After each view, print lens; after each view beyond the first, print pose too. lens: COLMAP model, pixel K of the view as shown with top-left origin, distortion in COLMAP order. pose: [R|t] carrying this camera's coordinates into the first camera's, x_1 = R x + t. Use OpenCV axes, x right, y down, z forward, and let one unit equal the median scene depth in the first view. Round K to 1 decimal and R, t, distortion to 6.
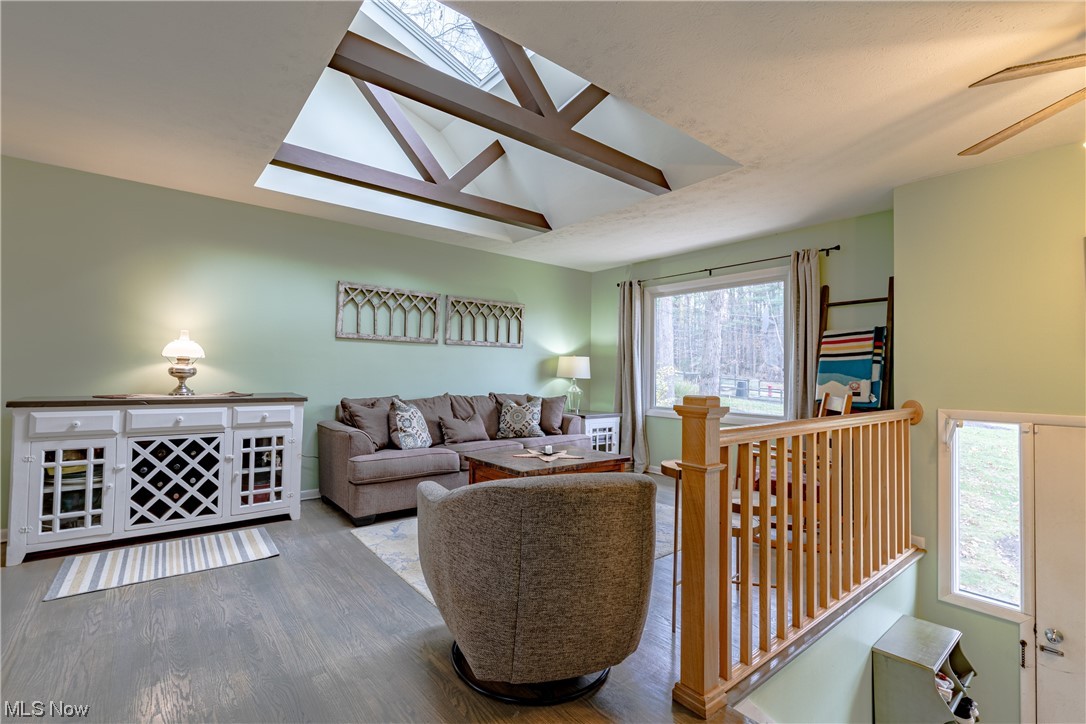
lens RADIAL K [[473.4, 0, 522.3], [0, 473.4, 364.7], [0, 0, 1]] dist [0.003132, -0.000704]
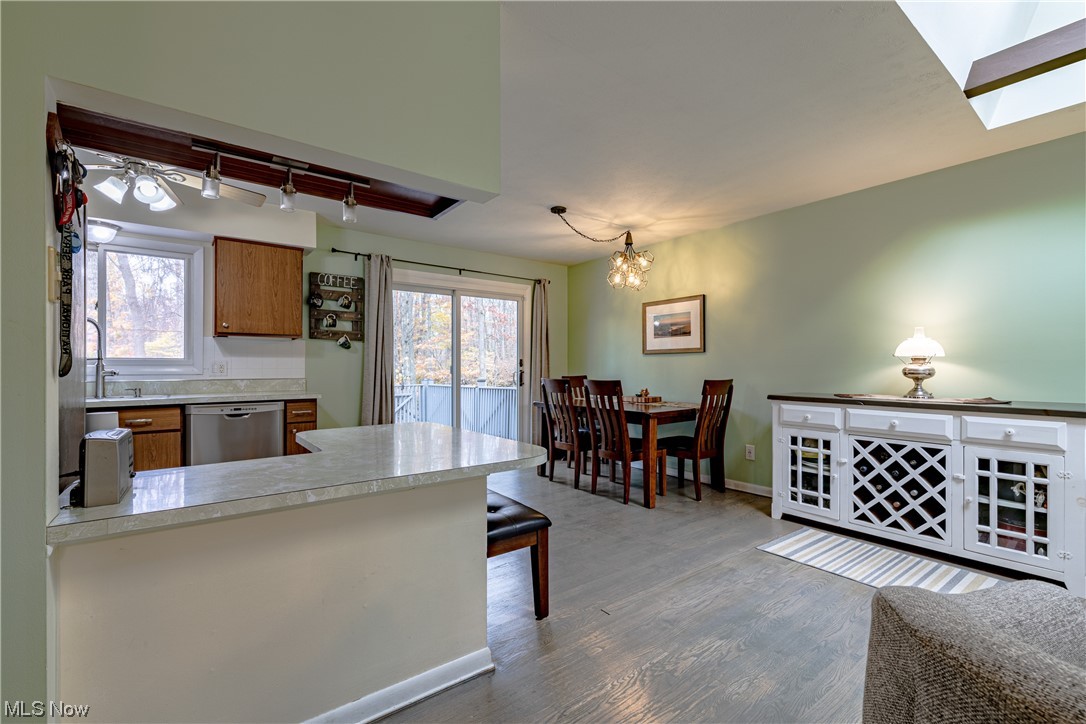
lens RADIAL K [[473.4, 0, 543.7], [0, 473.4, 365.0], [0, 0, 1]] dist [0.003132, -0.000704]
pose [[-0.000551, -0.018059, -0.999837, 0.198569], [0.016135, 0.999707, -0.018066, 0.005345], [0.999870, -0.016143, -0.000260, 0.277964]]
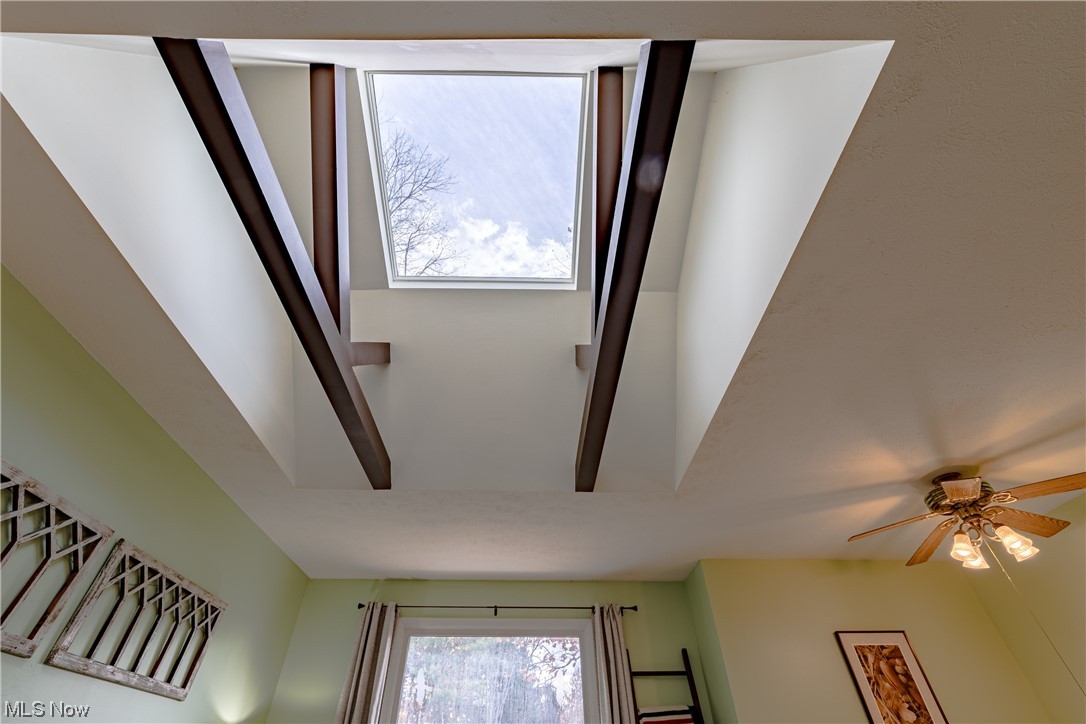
lens RADIAL K [[473.4, 0, 535.9], [0, 473.4, 374.1], [0, 0, 1]] dist [0.003132, -0.000704]
pose [[0.607697, 0.519297, 0.600862, -0.399583], [-0.003677, 0.758424, -0.651751, 0.041230], [-0.794161, 0.393857, 0.462801, 0.602565]]
